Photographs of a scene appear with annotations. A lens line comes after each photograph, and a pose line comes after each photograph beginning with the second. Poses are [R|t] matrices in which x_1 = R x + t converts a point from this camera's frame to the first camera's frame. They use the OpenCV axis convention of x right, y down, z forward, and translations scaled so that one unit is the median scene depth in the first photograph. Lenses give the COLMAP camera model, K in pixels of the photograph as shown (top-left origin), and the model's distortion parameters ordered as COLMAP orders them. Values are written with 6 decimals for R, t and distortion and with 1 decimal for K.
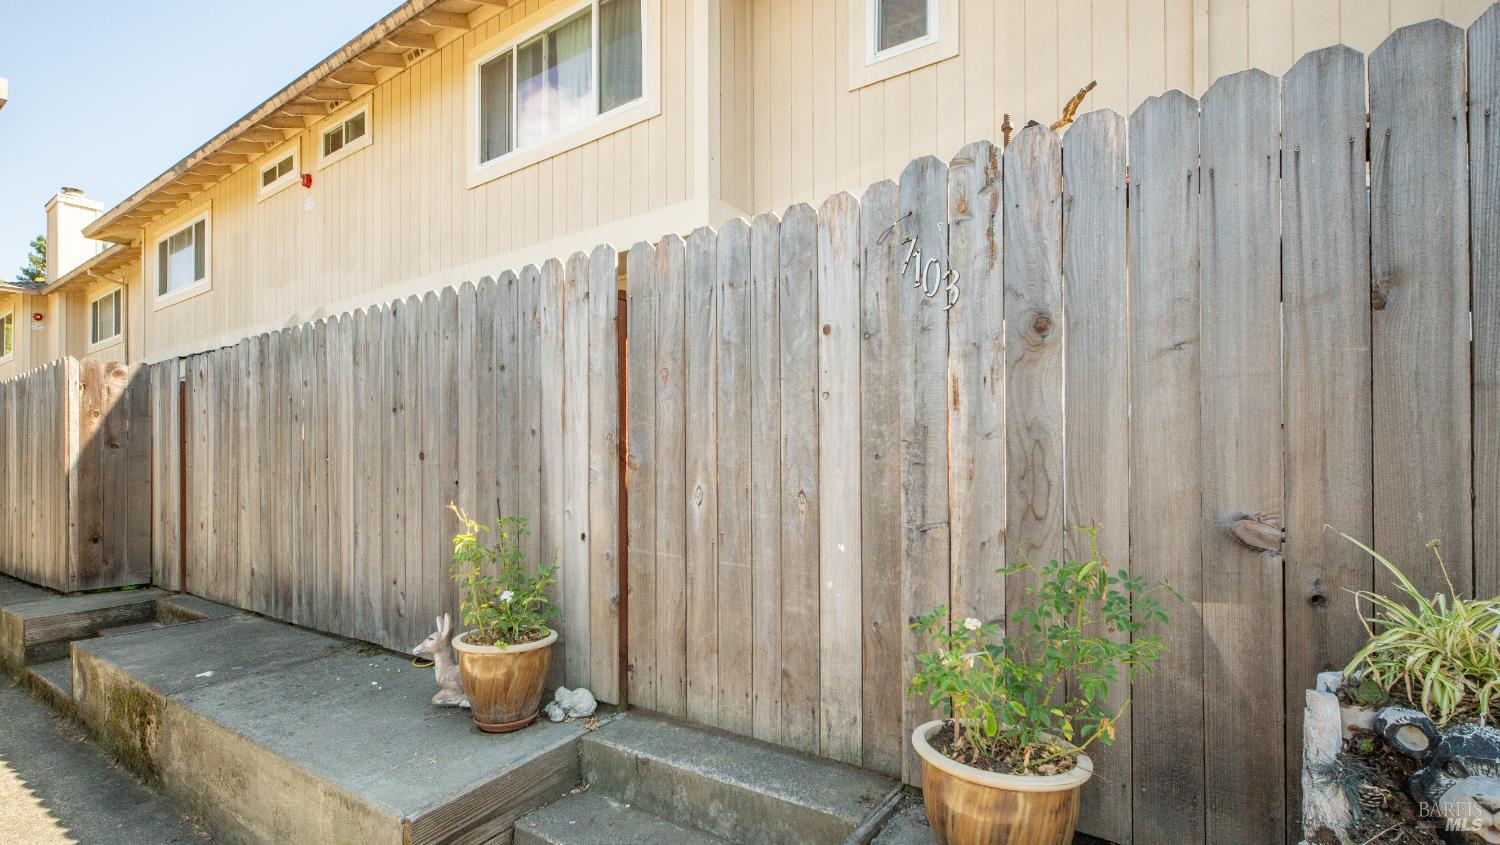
lens RADIAL K [[669.5, 0, 750.2], [0, 669.5, 451.0], [0, 0, 1]] dist [0.004880, -0.005467]
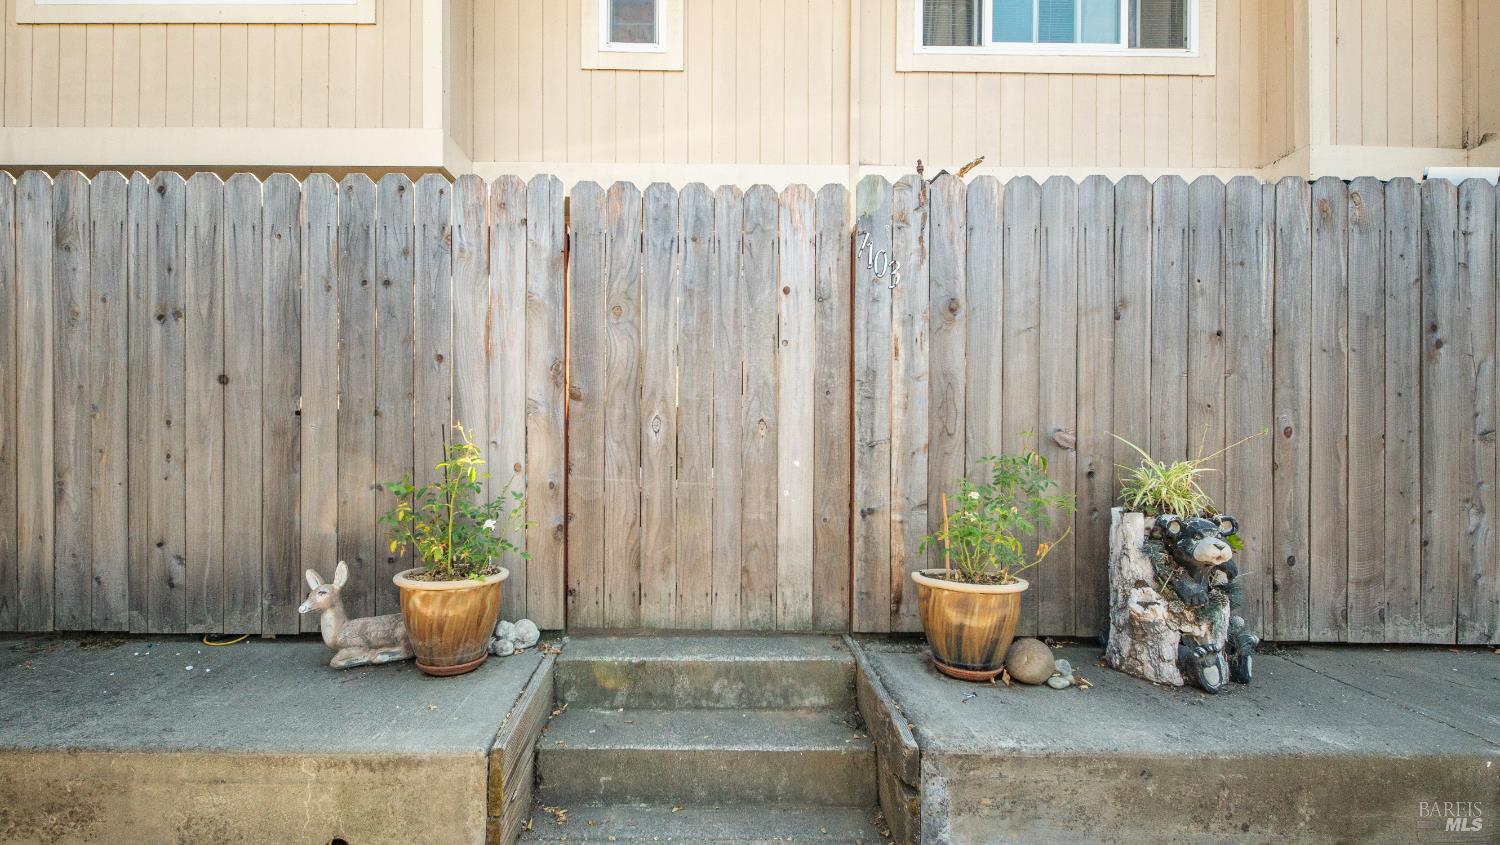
lens RADIAL K [[624.8, 0, 750.0], [0, 624.8, 422.5], [0, 0, 1]] dist [0.001764, -0.000018]
pose [[0.830552, 0.019049, 0.556615, -0.592682], [-0.022820, 0.999740, -0.000164, 0.068084], [-0.556473, -0.012566, 0.830770, 0.063261]]
